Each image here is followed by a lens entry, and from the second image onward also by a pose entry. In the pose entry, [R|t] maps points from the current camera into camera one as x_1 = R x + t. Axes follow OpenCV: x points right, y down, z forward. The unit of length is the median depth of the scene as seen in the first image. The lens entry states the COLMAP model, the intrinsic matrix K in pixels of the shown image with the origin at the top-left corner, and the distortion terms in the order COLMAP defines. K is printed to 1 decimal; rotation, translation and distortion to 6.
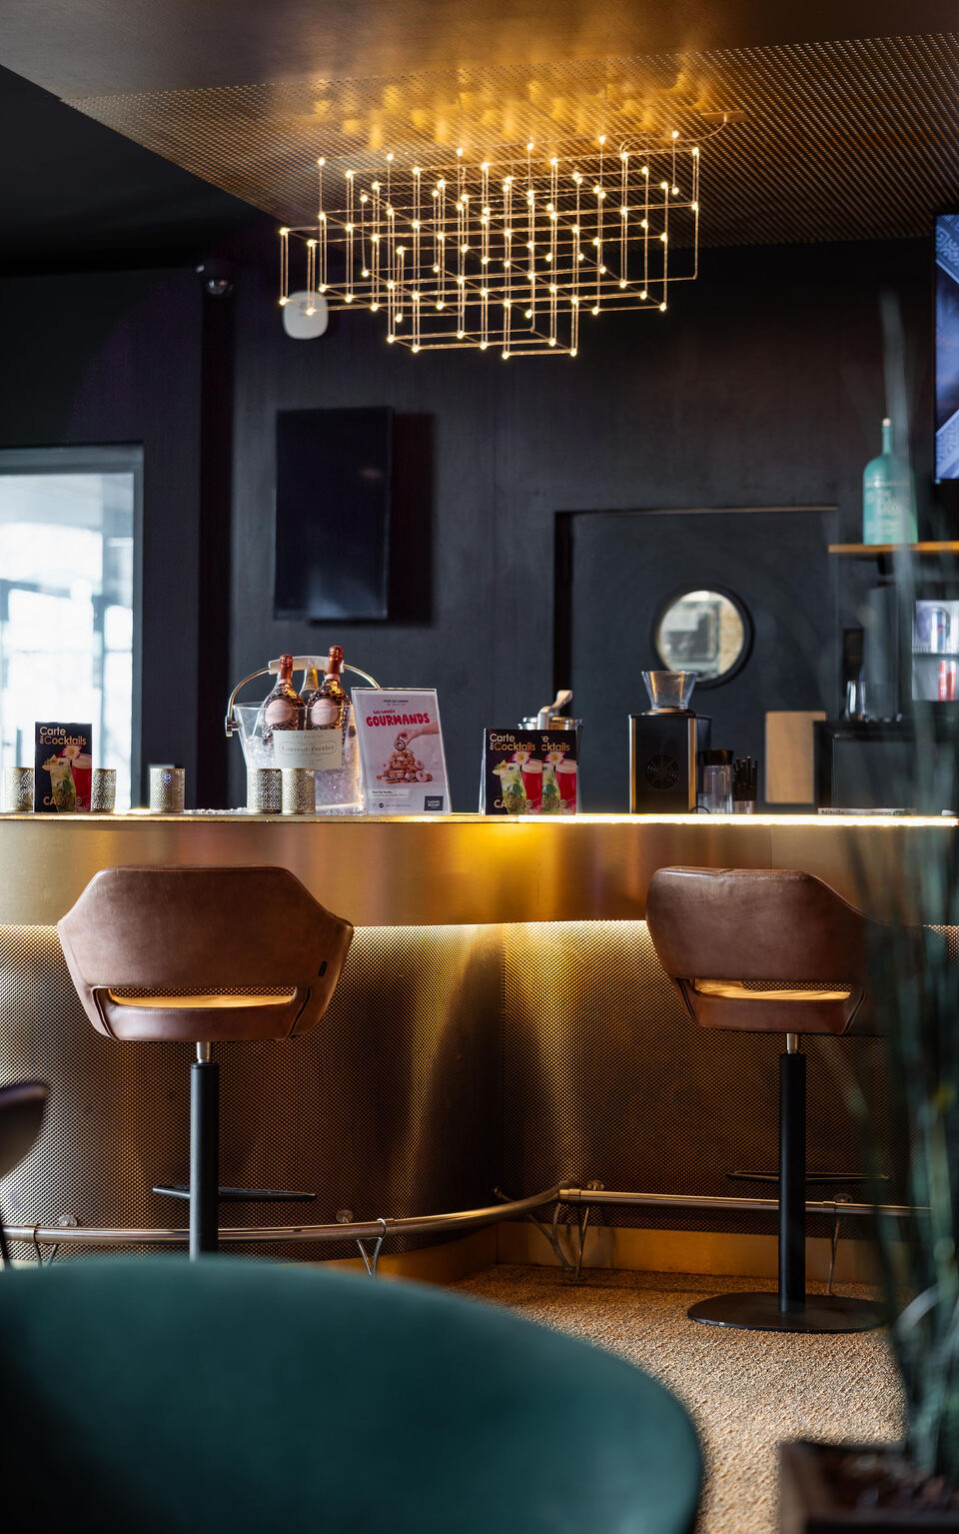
lens RADIAL K [[3027.2, 0, 474.9], [0, 3027.2, 765.1], [0, 0, 1]] dist [-0.002144, 0.000000]
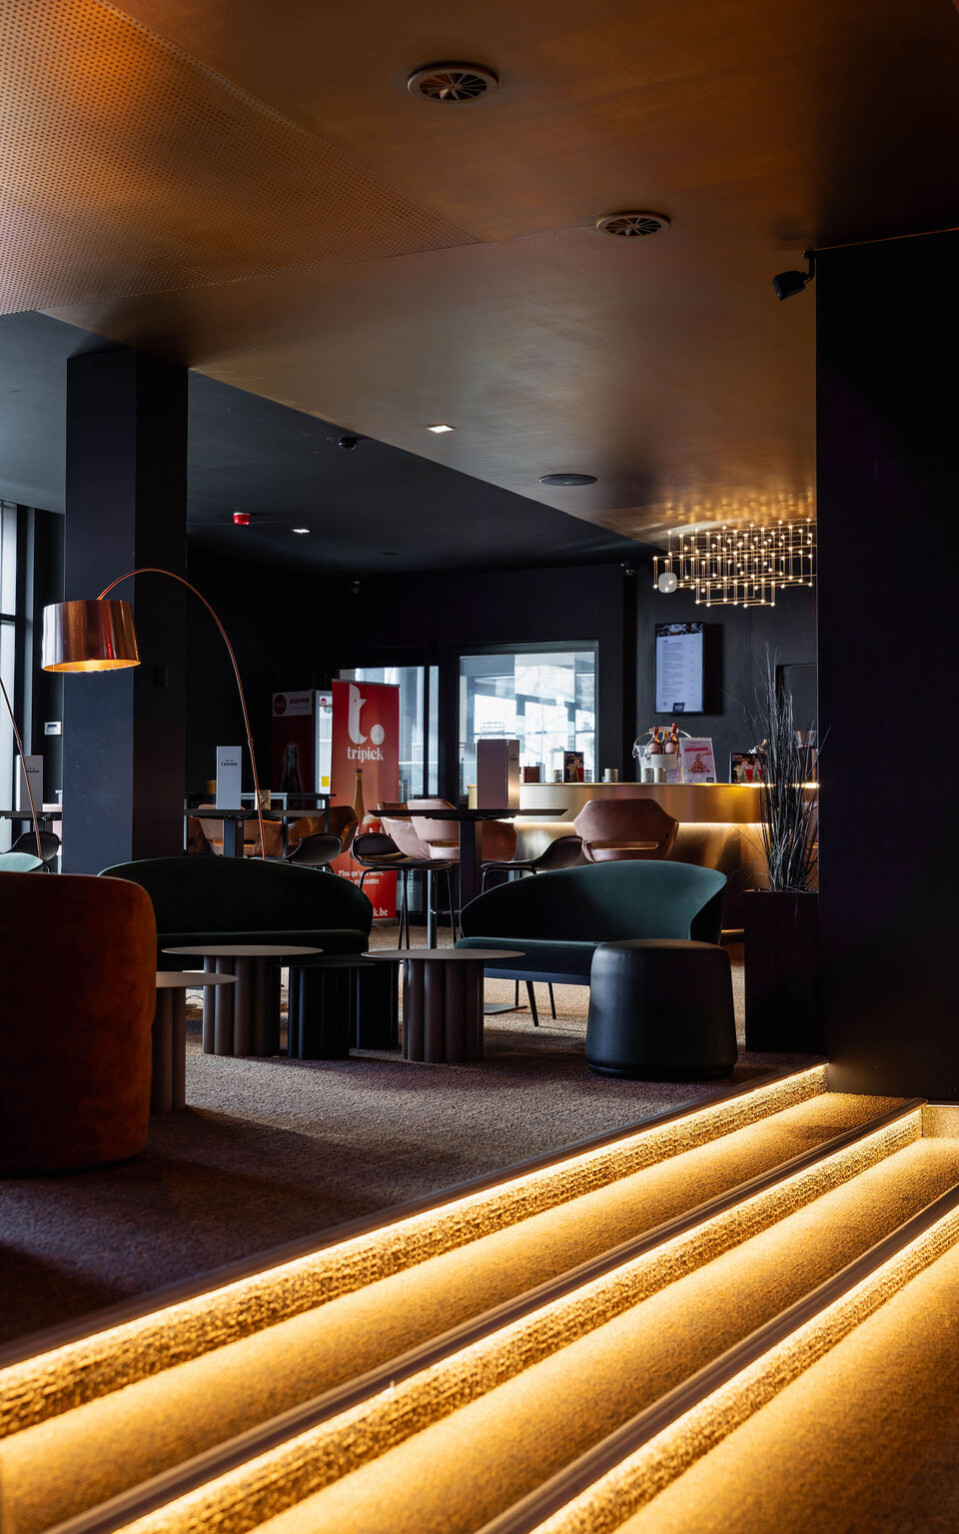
lens RADIAL K [[1927.9, 0, 473.3], [0, 1927.9, 753.9], [0, 0, 1]] dist [0.222133, 0.000000]
pose [[0.985514, -0.012289, -0.169148, 0.064151], [0.007527, 0.999558, -0.028765, 0.034168], [0.169426, 0.027075, 0.985171, -0.673041]]
